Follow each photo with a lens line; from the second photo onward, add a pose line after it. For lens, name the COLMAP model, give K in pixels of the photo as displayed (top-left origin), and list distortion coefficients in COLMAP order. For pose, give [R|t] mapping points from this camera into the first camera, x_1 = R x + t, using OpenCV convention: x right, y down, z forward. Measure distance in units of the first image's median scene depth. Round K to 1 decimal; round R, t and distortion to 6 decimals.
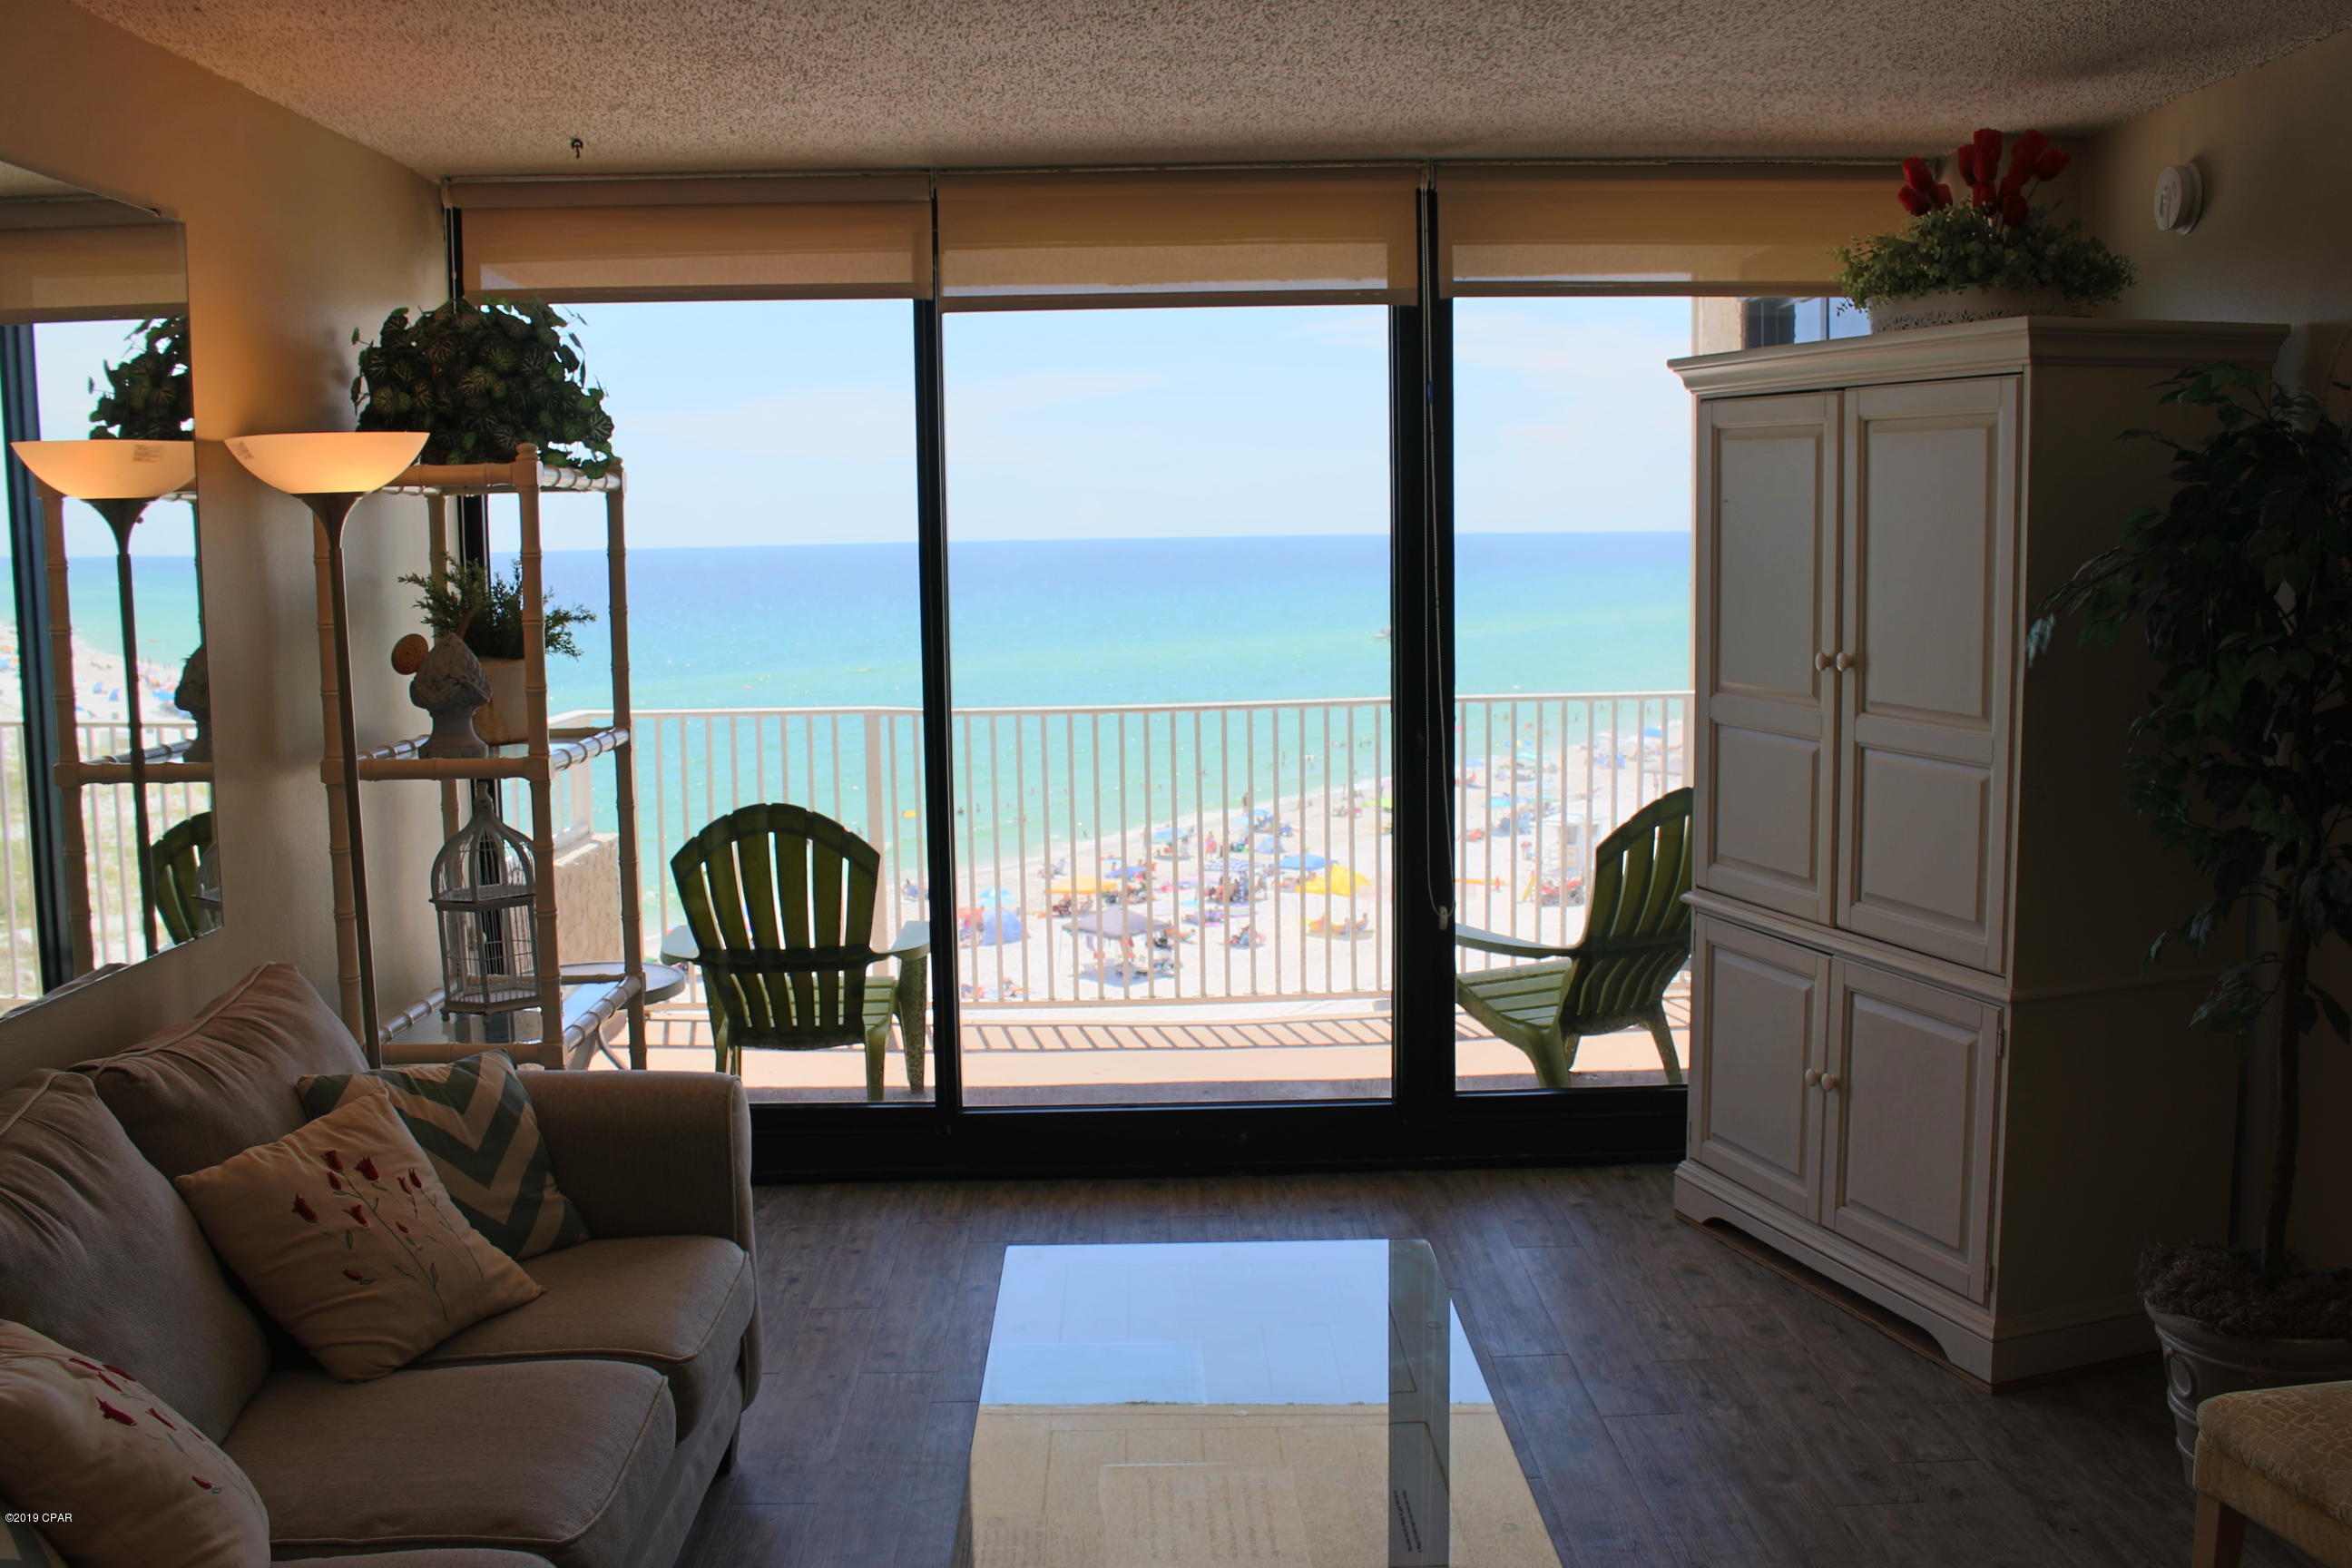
lens RADIAL K [[2160.7, 0, 1155.5], [0, 2160.7, 775.8], [0, 0, 1]] dist [-0.100560, 0.000000]
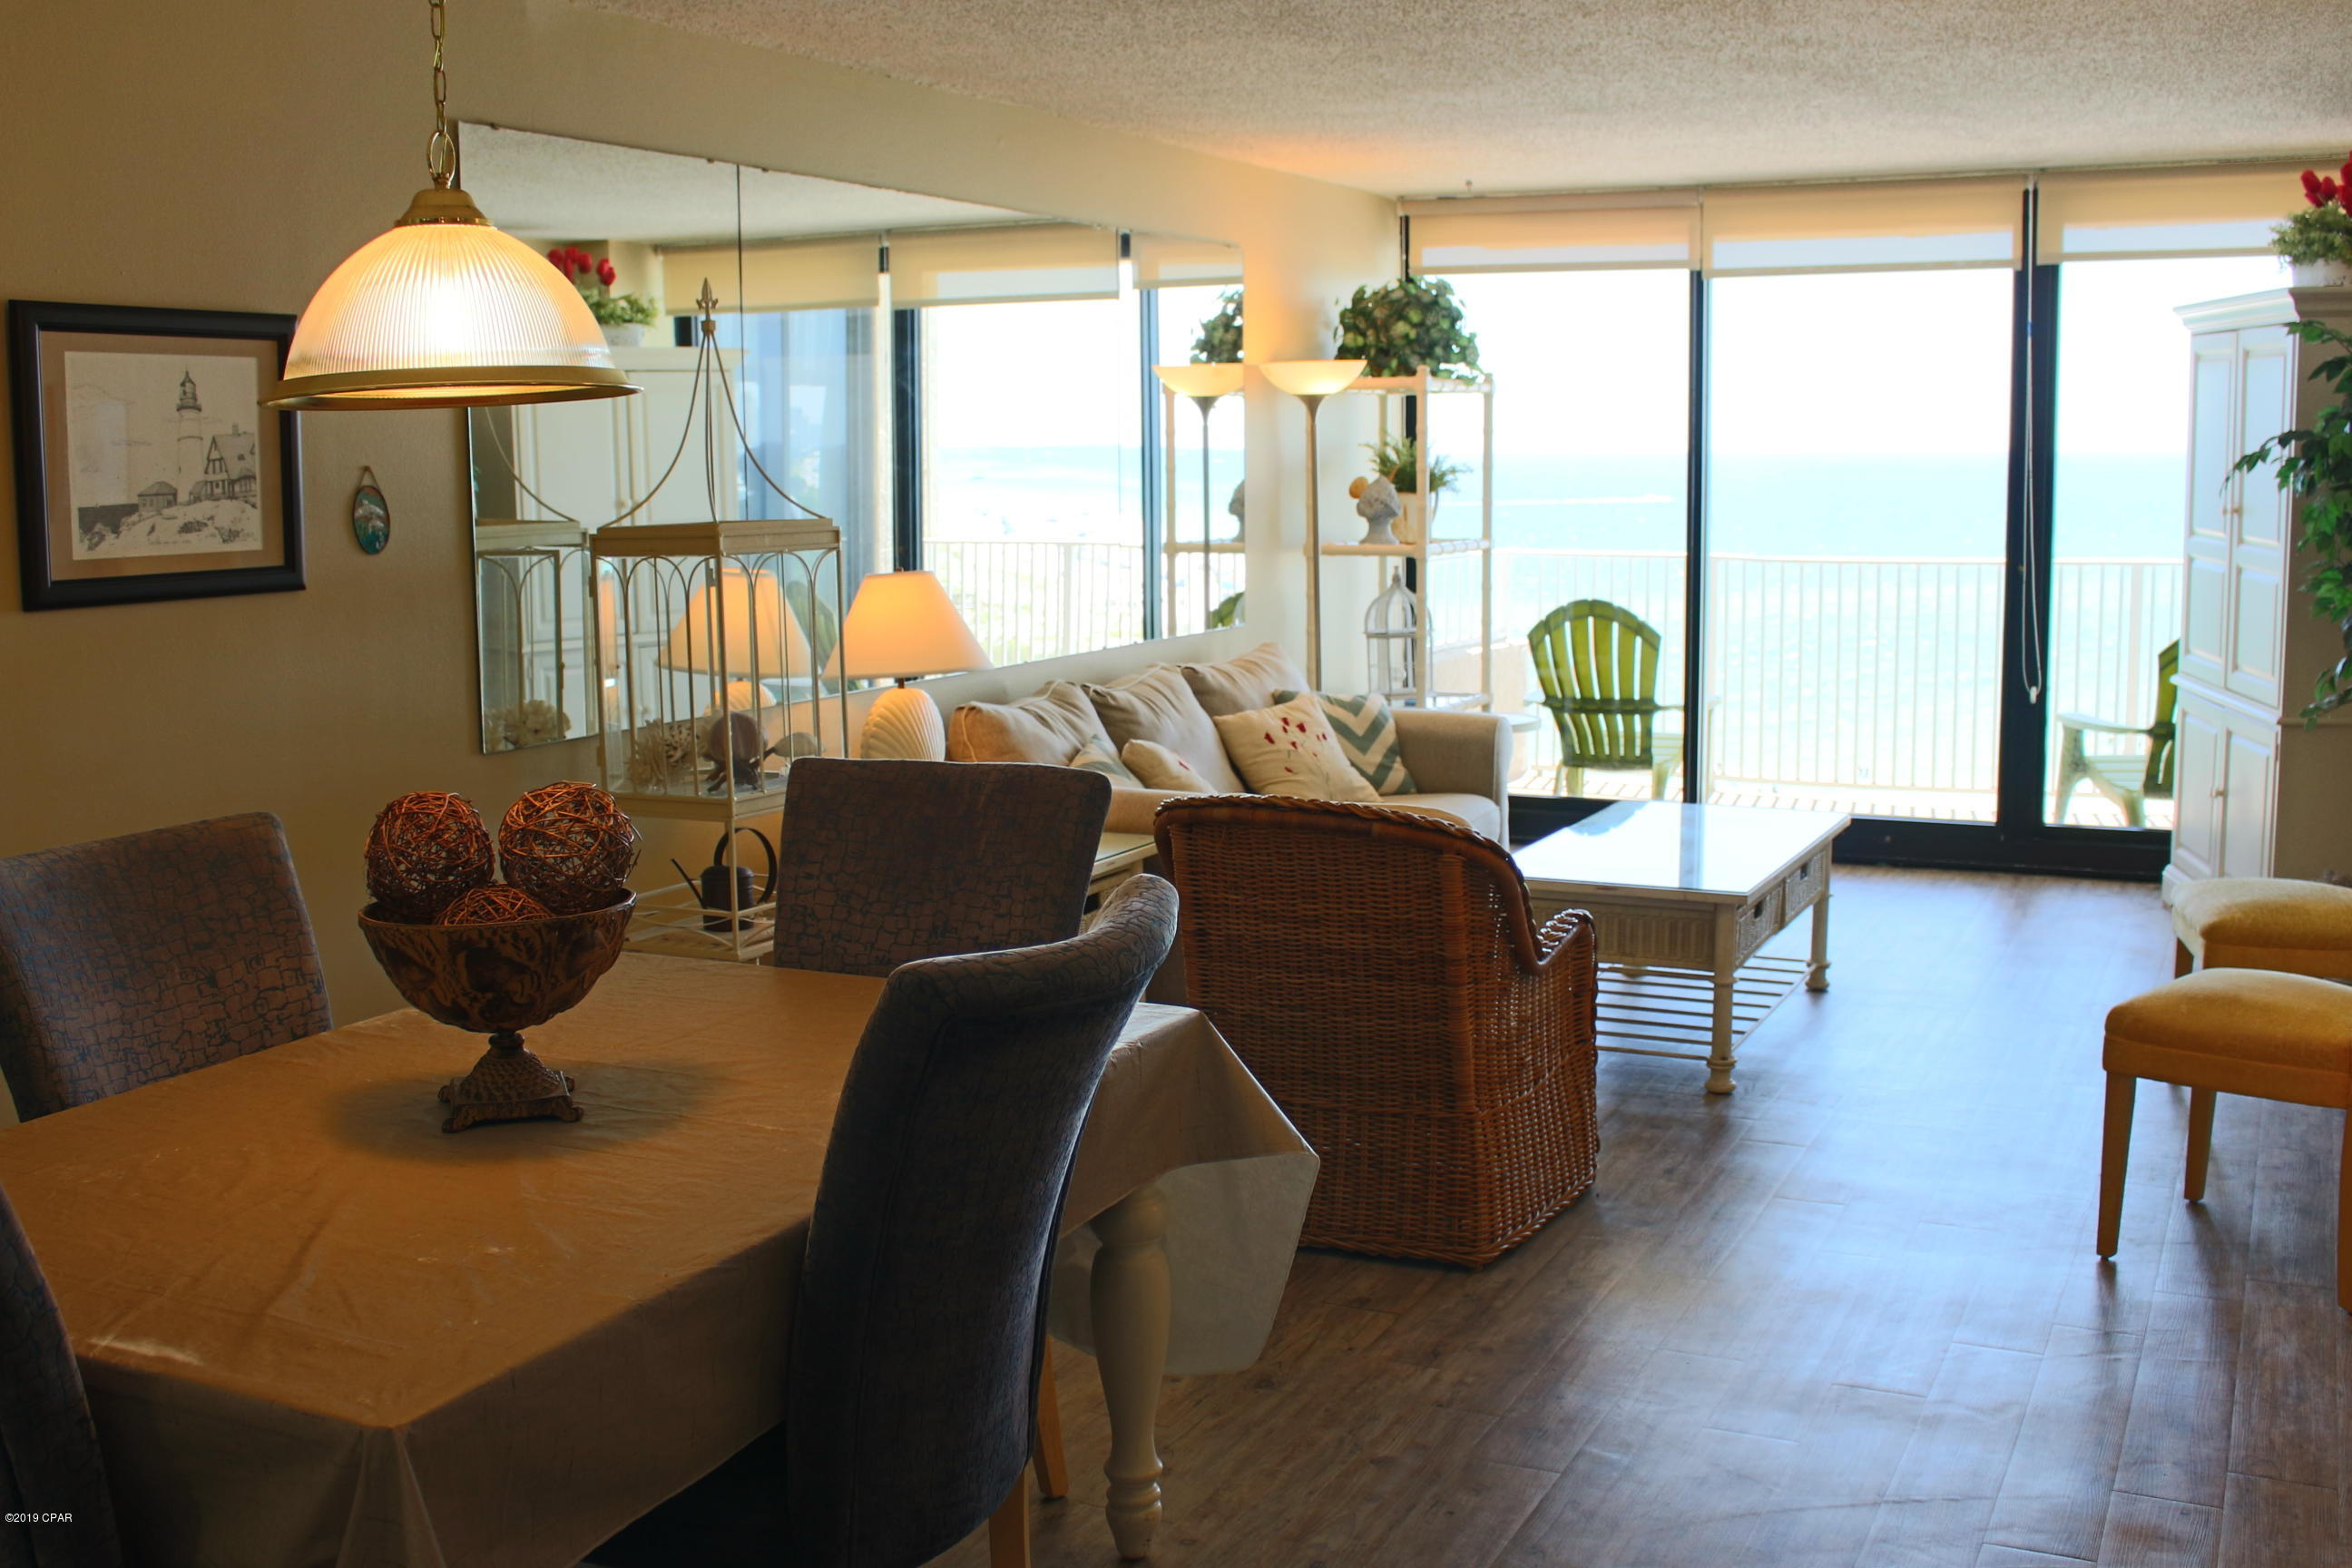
lens RADIAL K [[2385.1, 0, 1182.6], [0, 2385.1, 803.3], [0, 0, 1]] dist [-0.120179, 0.000000]
pose [[0.896040, 0.070615, -0.438321, 0.390901], [-0.052531, 0.997198, 0.053265, 0.104636], [0.440854, -0.024702, 0.897239, -0.808094]]
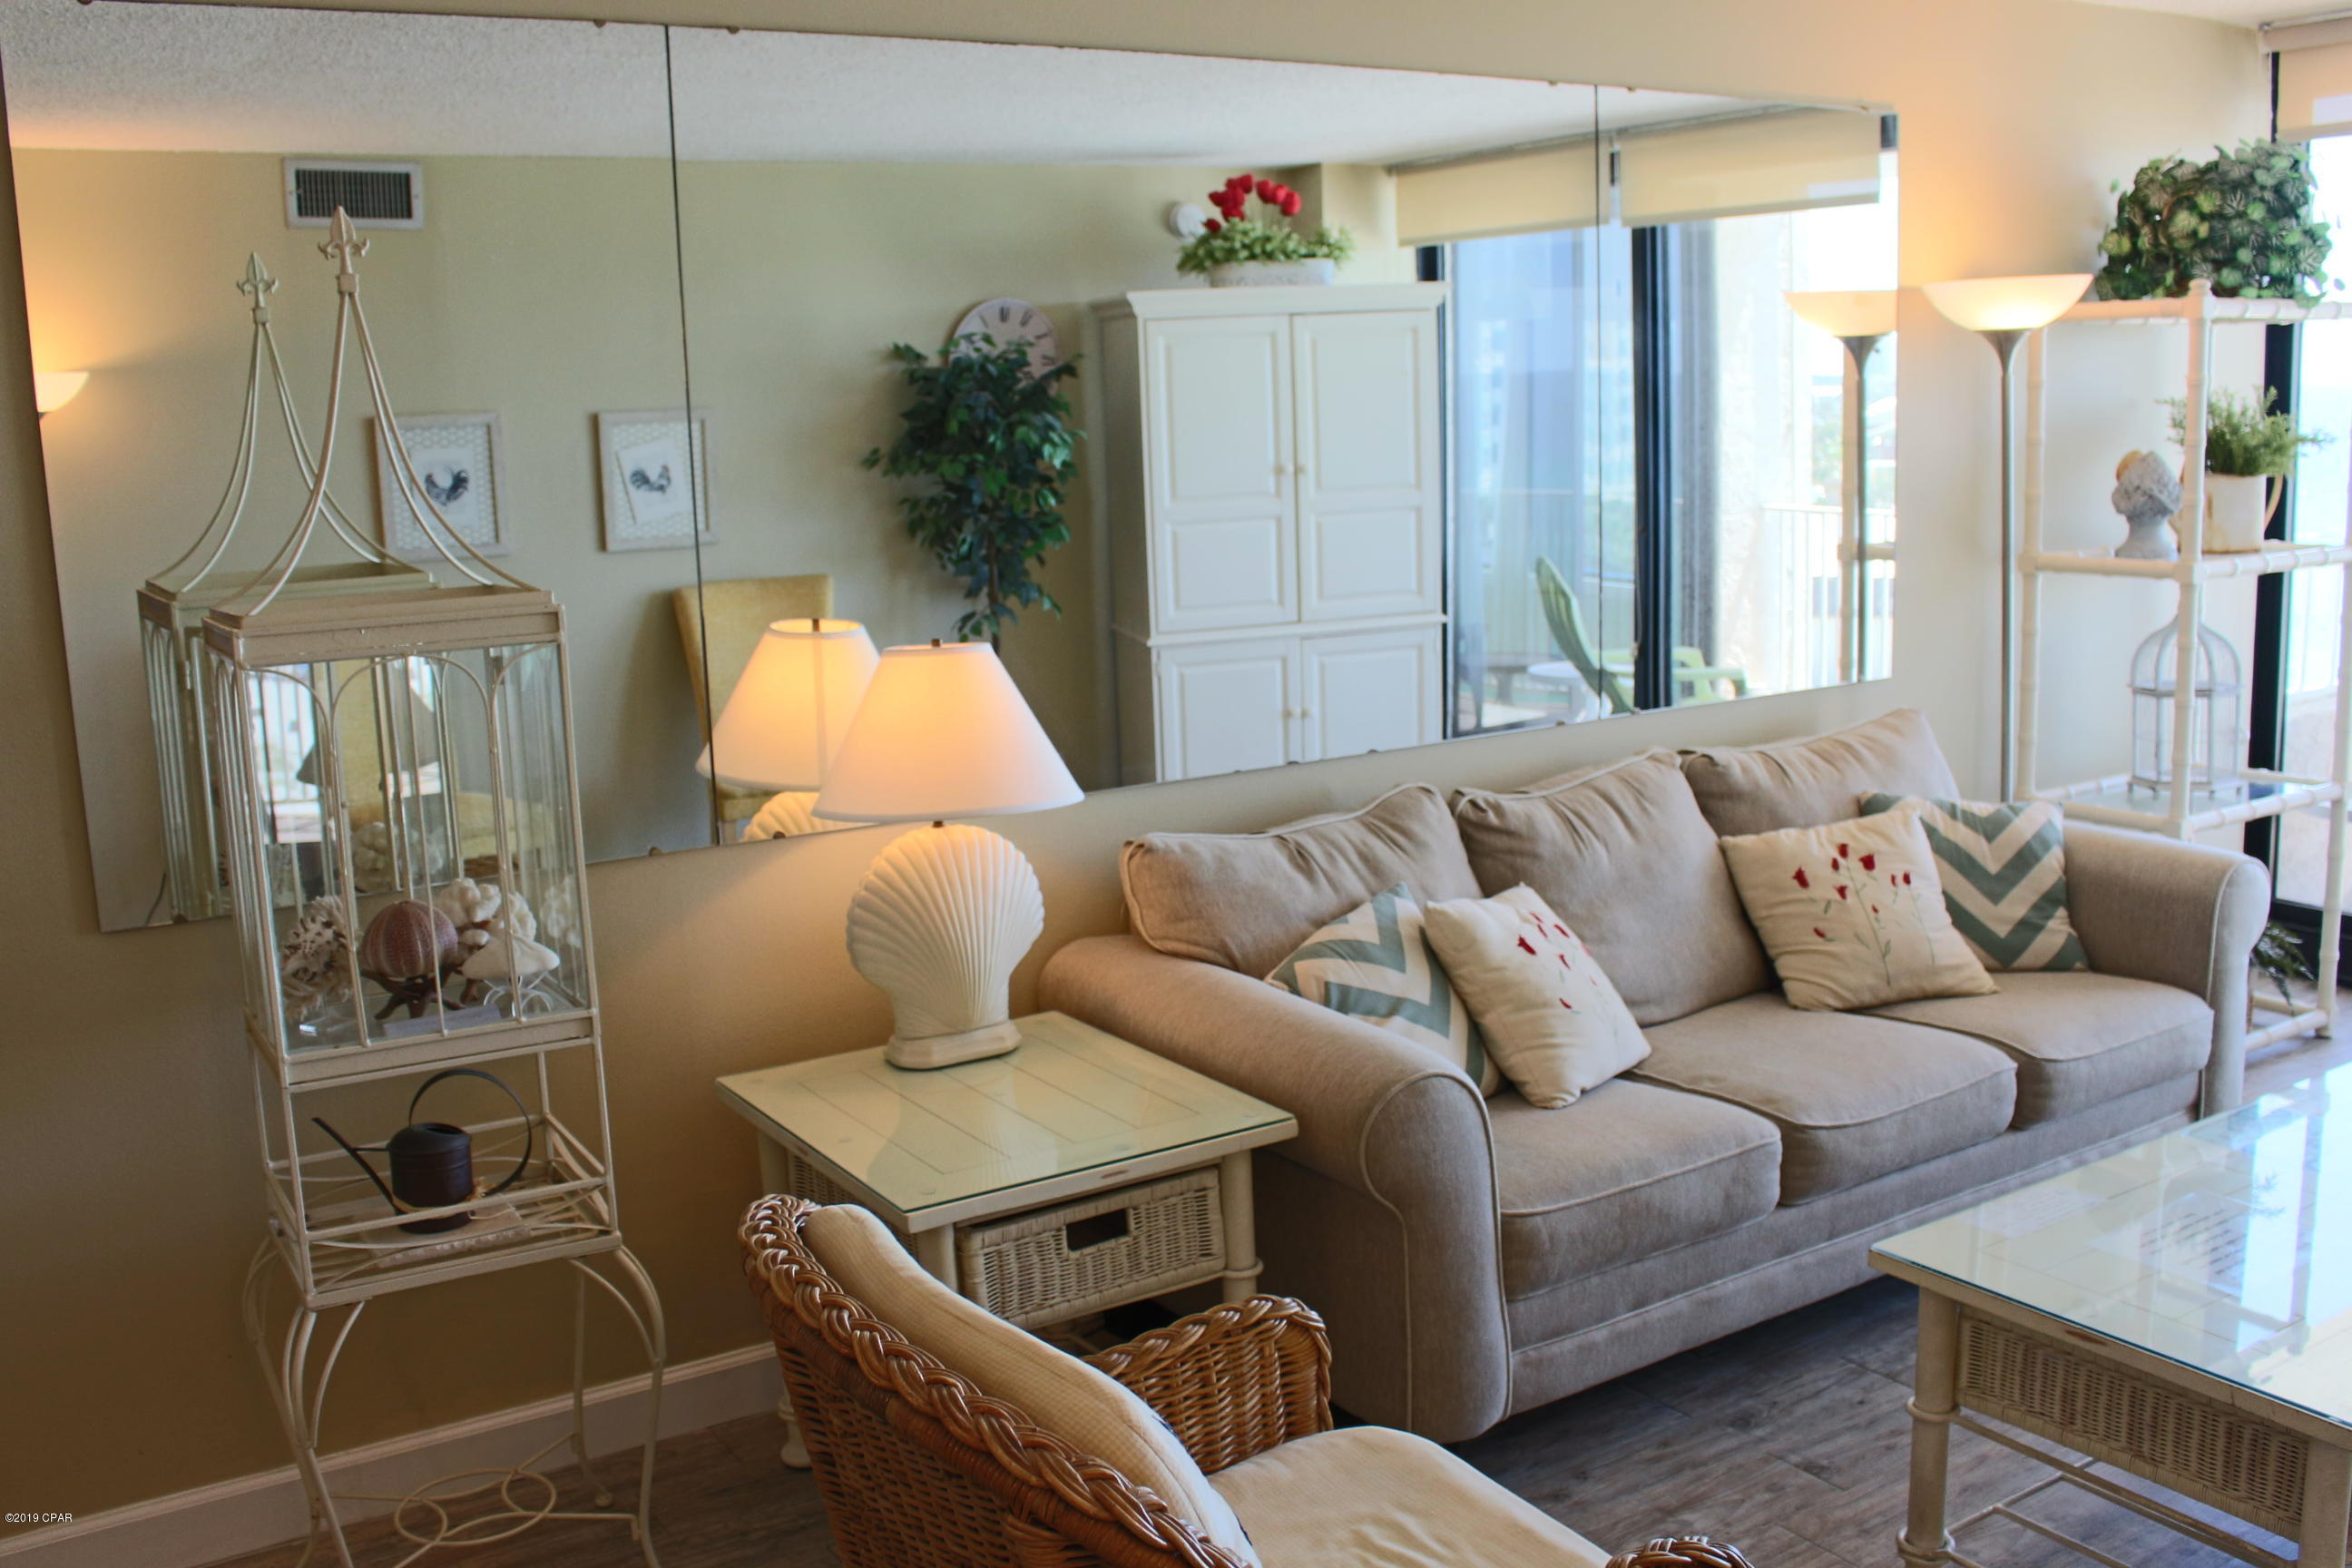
lens RADIAL K [[2160.7, 0, 1188.0], [0, 2160.7, 786.8], [0, 0, 1]] dist [-0.100560, 0.000000]
pose [[0.535923, 0.144601, -0.831791, 0.353860], [-0.067835, 0.989413, 0.128297, 0.001188], [0.841537, -0.012333, 0.540058, -0.035090]]
